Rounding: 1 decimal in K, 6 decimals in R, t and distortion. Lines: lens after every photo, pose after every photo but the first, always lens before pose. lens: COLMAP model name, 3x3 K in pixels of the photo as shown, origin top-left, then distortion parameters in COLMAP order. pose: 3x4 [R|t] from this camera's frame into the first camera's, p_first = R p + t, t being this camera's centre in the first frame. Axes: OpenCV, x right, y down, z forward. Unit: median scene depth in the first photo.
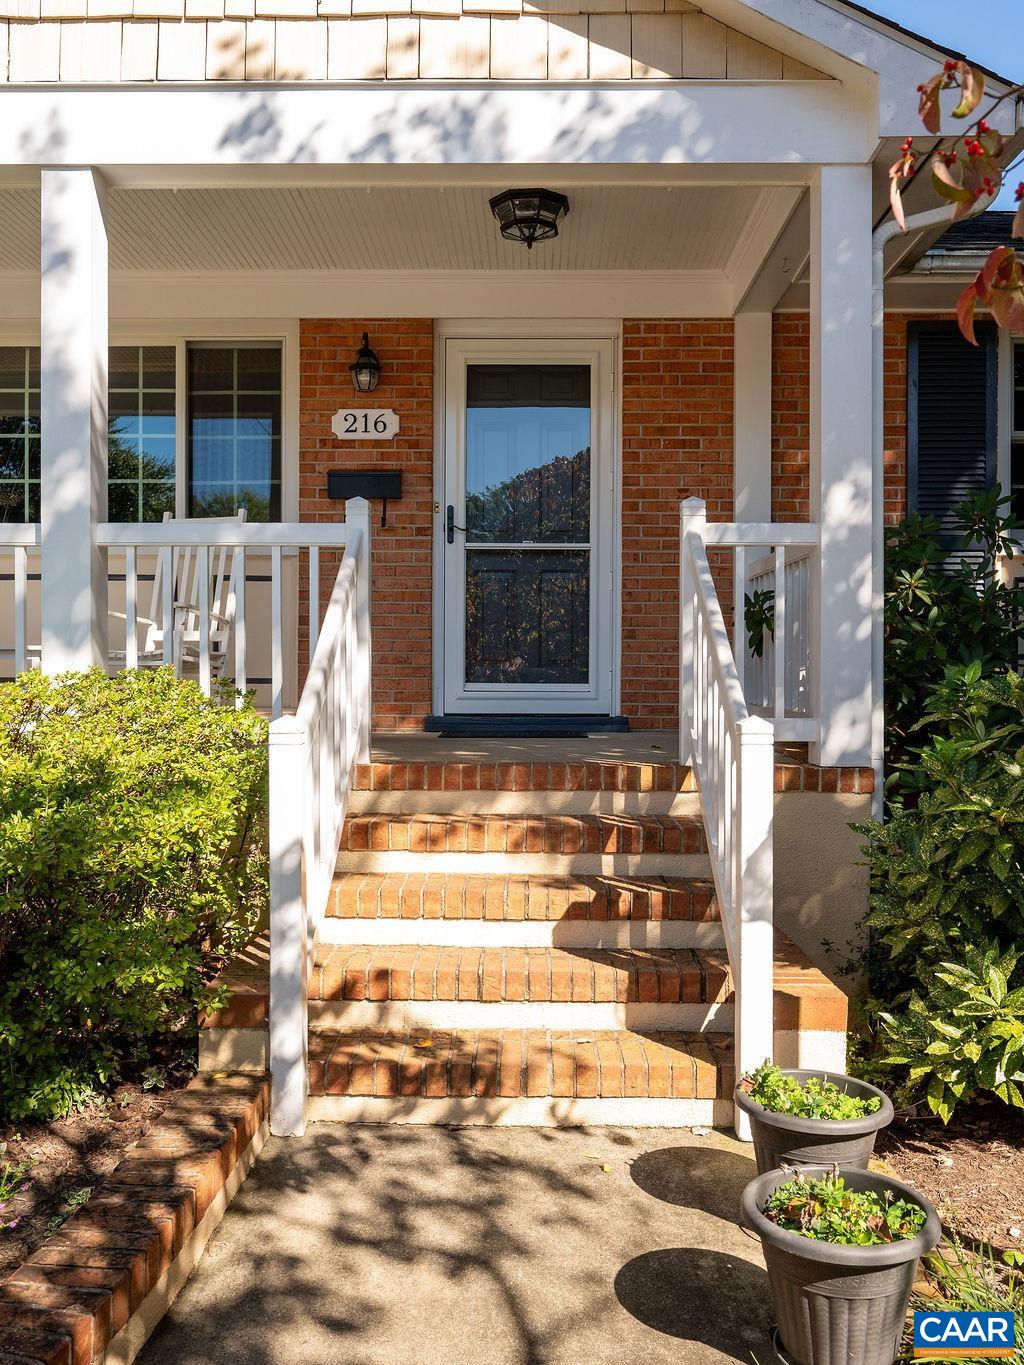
lens RADIAL K [[1394.9, 0, 393.7], [0, 1394.9, 682.1], [0, 0, 1]] dist [0.008863, 0.006988]
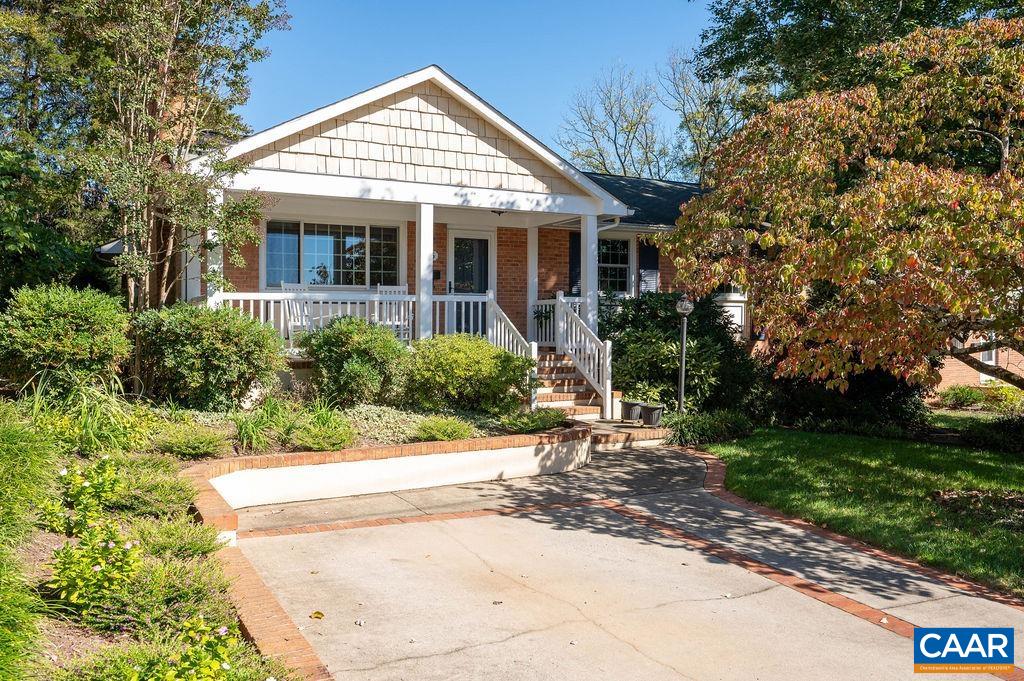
lens RADIAL K [[794.2, 0, 509.4], [0, 794.2, 330.0], [0, 0, 1]] dist [0.055269, -0.000507]
pose [[0.894771, -0.007211, 0.446466, -0.661226], [0.013349, 0.999855, -0.010604, 0.006290], [-0.446325, 0.015448, 0.894738, -0.706460]]
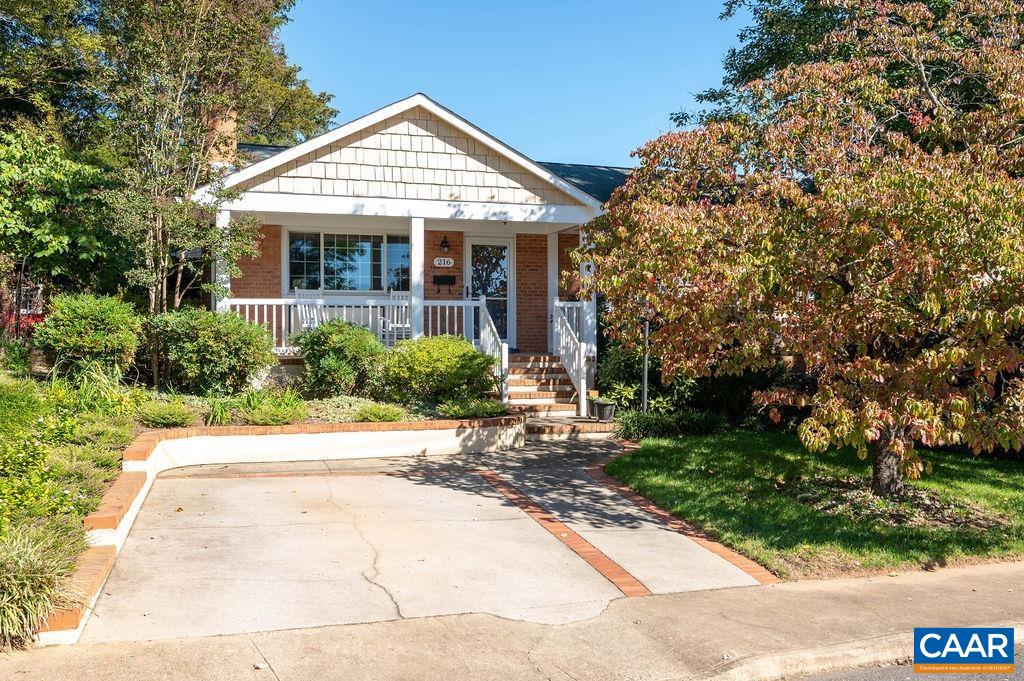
lens RADIAL K [[899.2, 0, 512.0], [0, 899.2, 340.5], [0, 0, 1]] dist [0.113535, 0.002760]
pose [[0.952582, -0.003347, 0.304264, -0.525632], [0.005424, 0.999967, -0.005983, 0.017365], [-0.304234, 0.007350, 0.952569, -1.112652]]
